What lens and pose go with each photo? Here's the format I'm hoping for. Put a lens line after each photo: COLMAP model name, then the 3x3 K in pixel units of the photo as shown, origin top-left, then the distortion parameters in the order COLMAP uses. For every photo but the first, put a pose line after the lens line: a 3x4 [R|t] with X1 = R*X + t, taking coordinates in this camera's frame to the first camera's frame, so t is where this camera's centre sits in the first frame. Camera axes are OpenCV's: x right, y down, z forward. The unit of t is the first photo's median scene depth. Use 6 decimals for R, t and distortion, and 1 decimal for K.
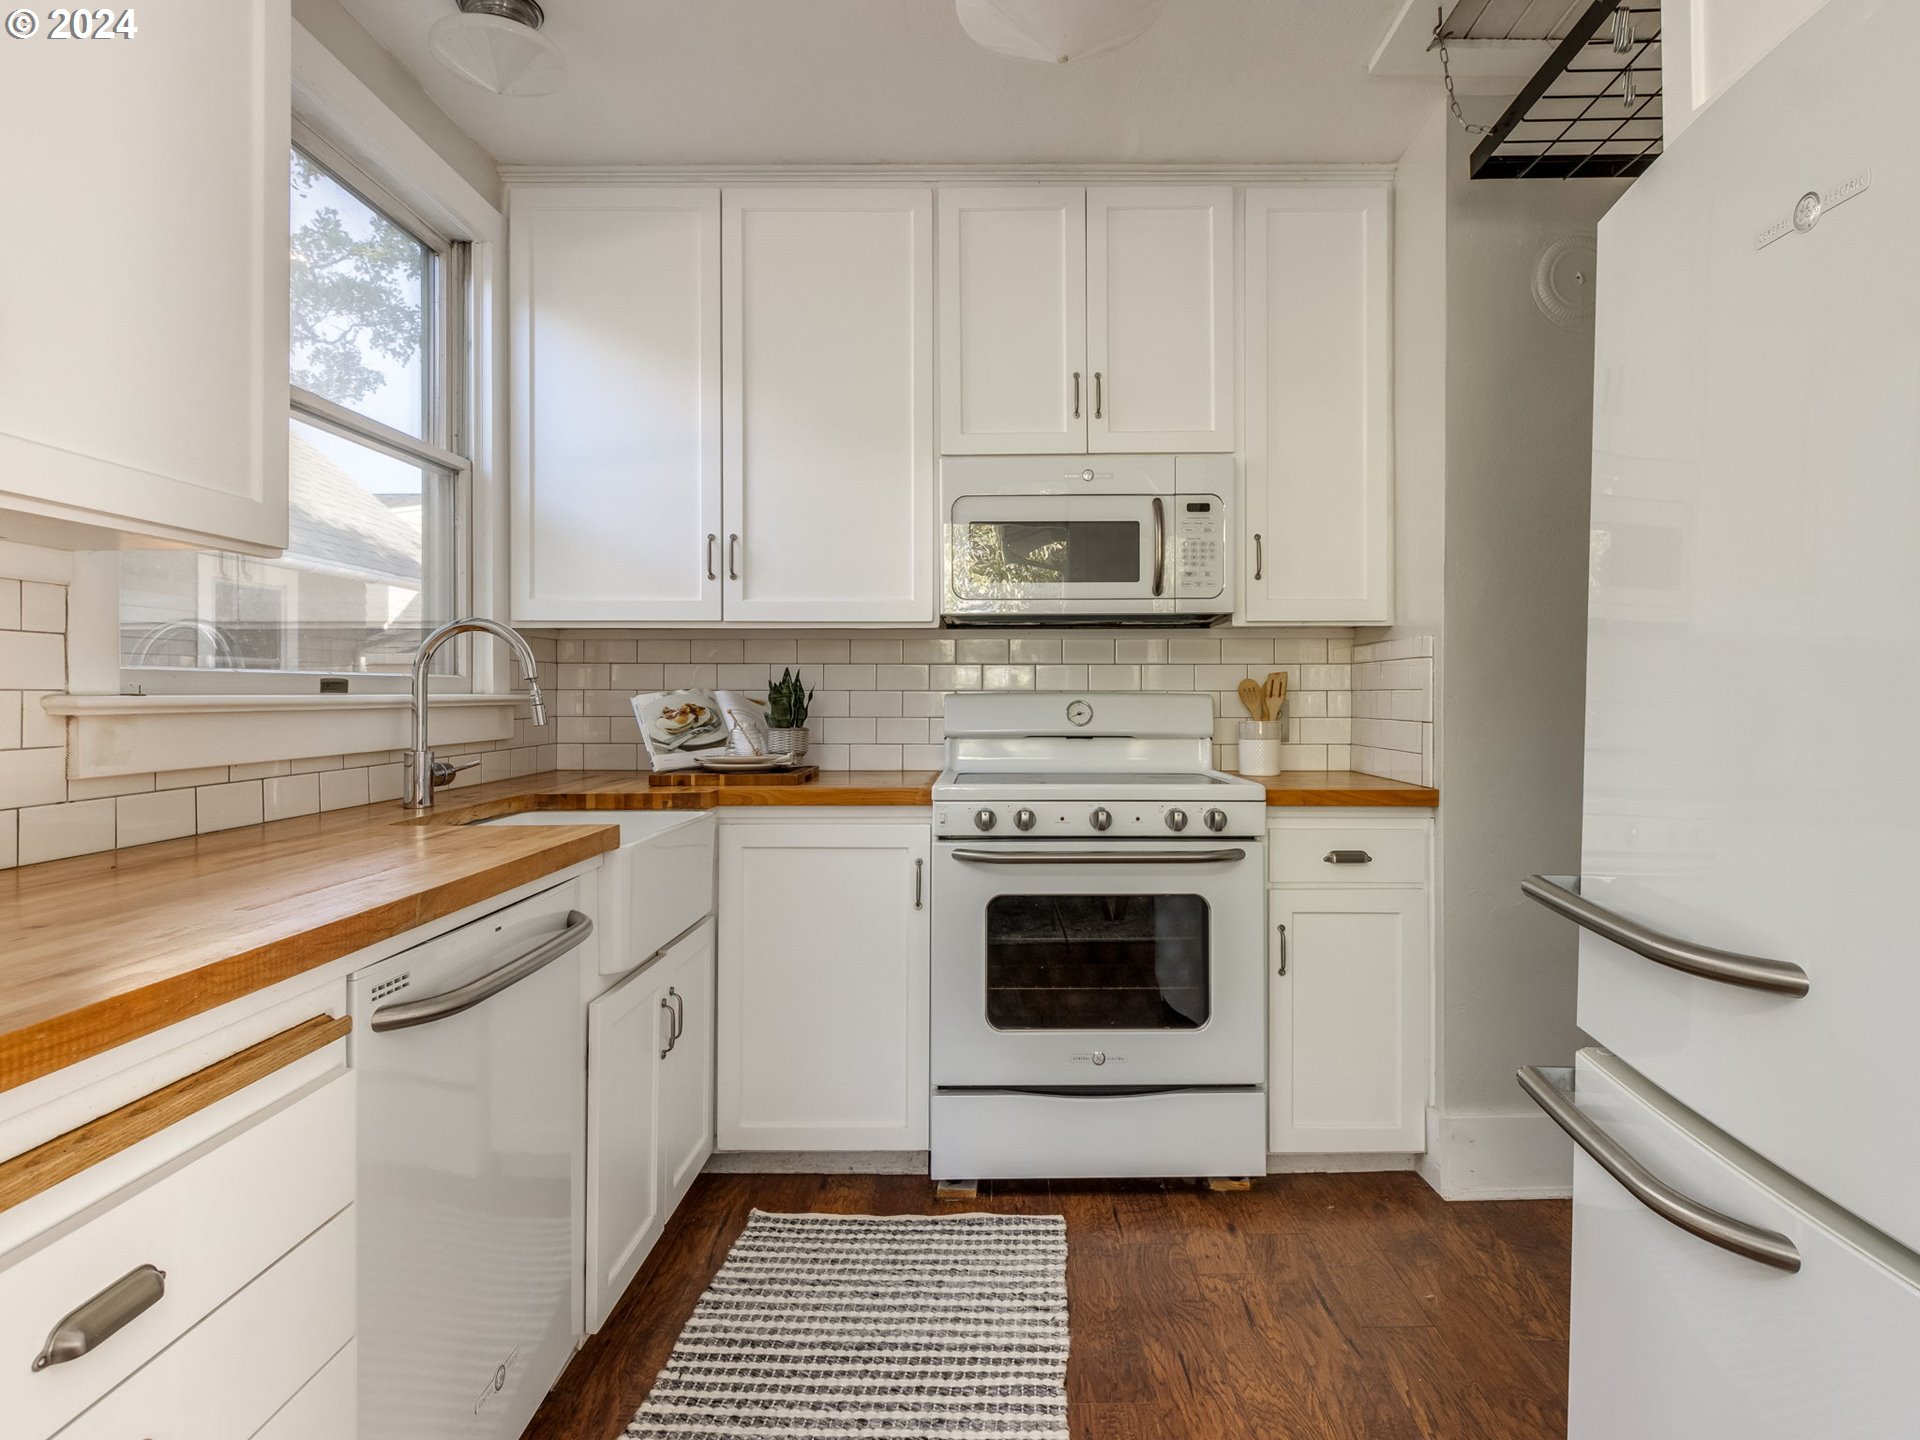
lens RADIAL K [[1023.4, 0, 962.9], [0, 1023.4, 699.5], [0, 0, 1]] dist [0.000350, -0.005810]
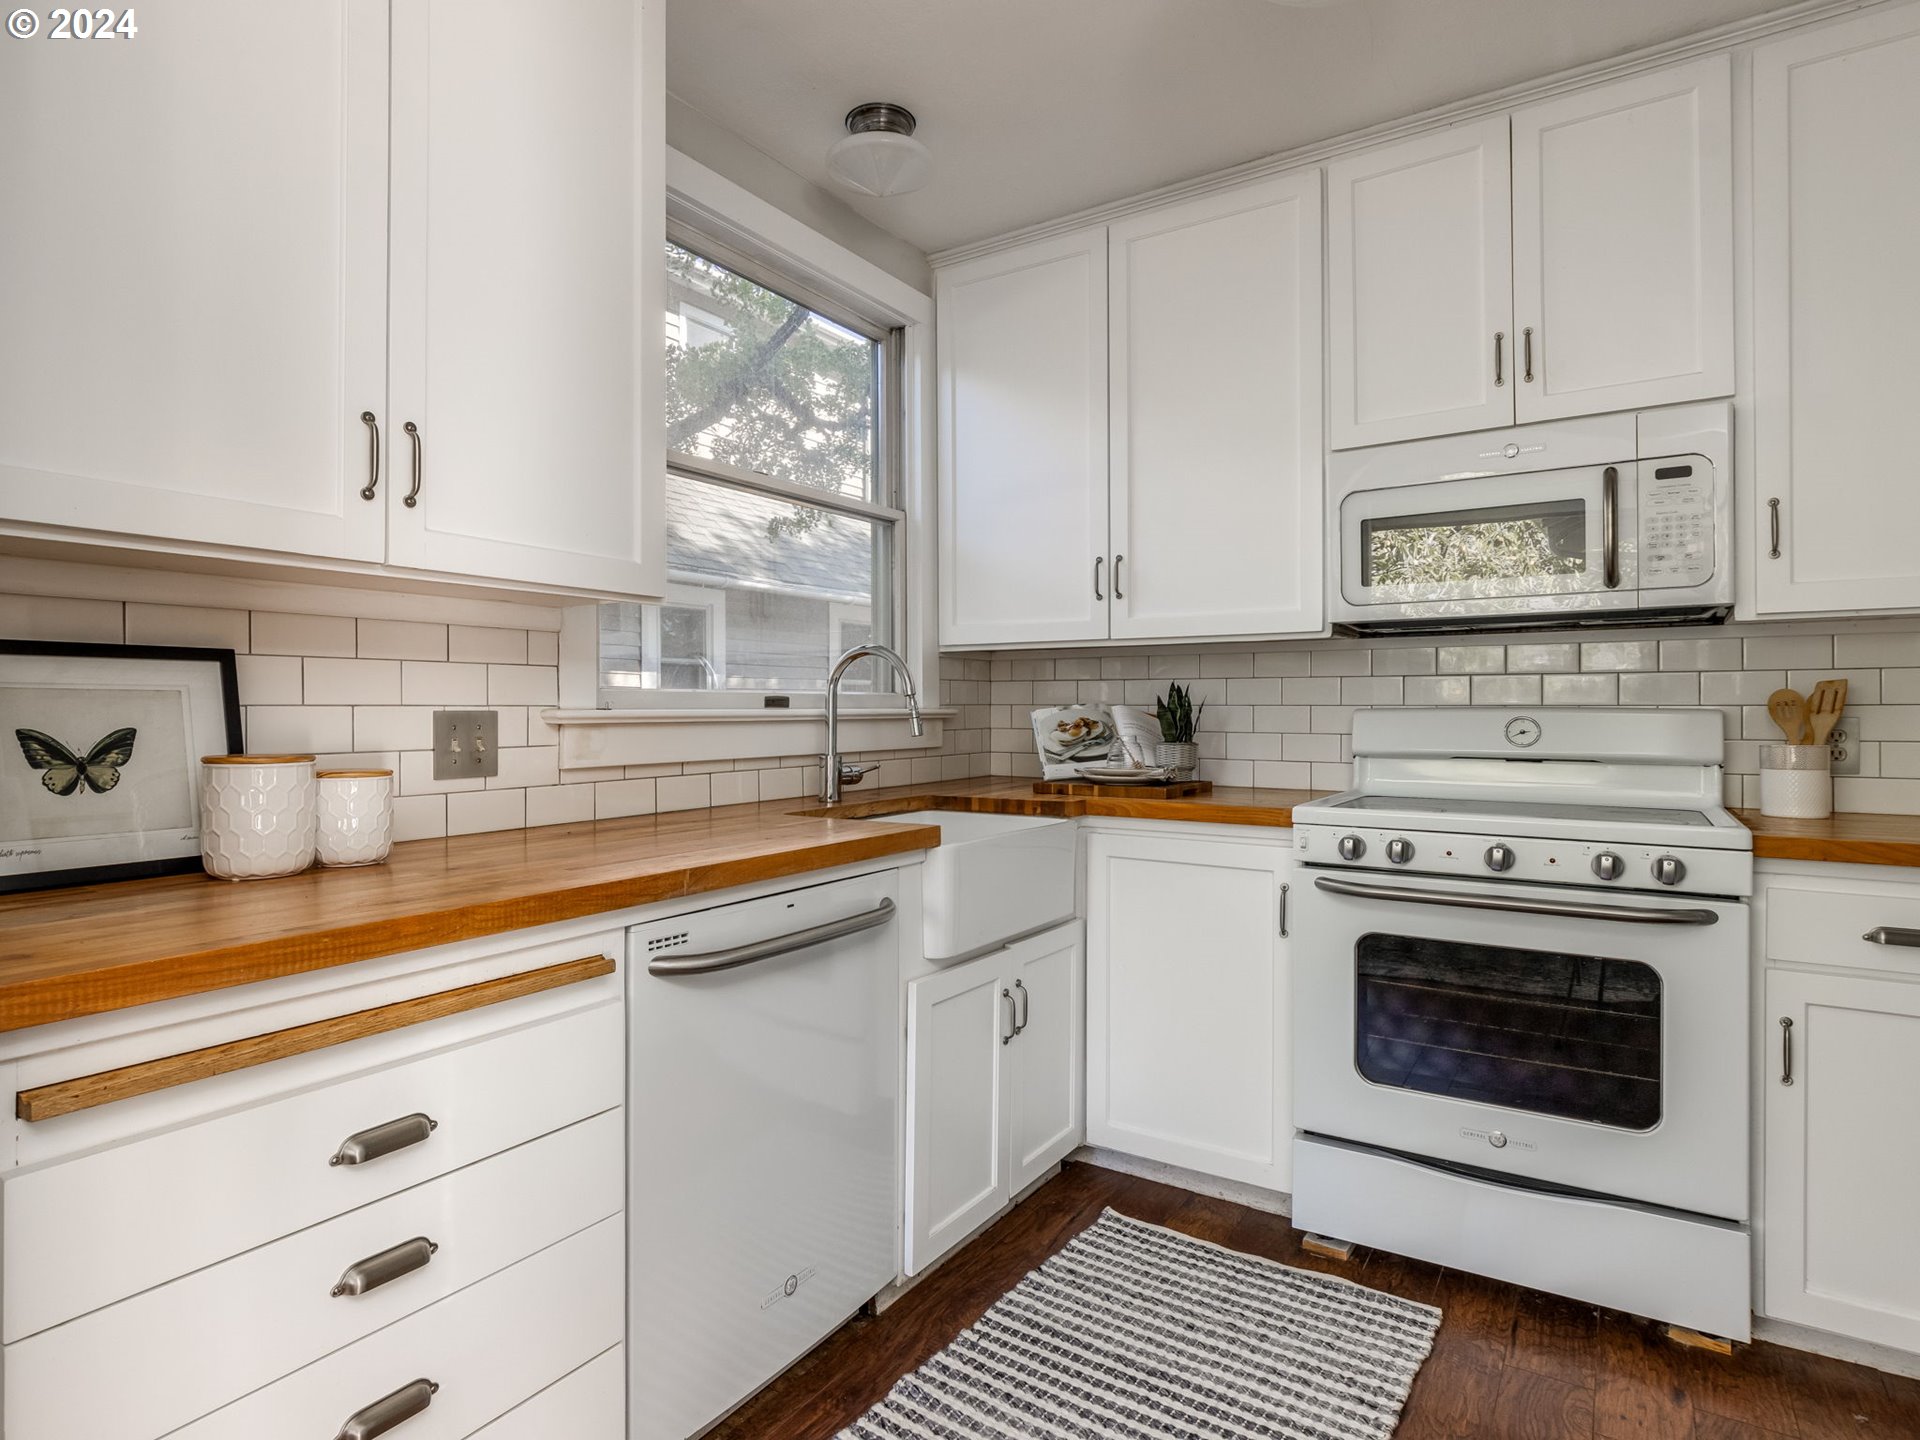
lens RADIAL K [[980.7, 0, 980.2], [0, 980.7, 711.3], [0, 0, 1]] dist [0.000982, -0.000999]
pose [[0.852536, 0.001869, -0.522665, 0.204900], [-0.003023, 0.999995, -0.001355, -0.001024], [0.522660, 0.002735, 0.852537, 0.087931]]
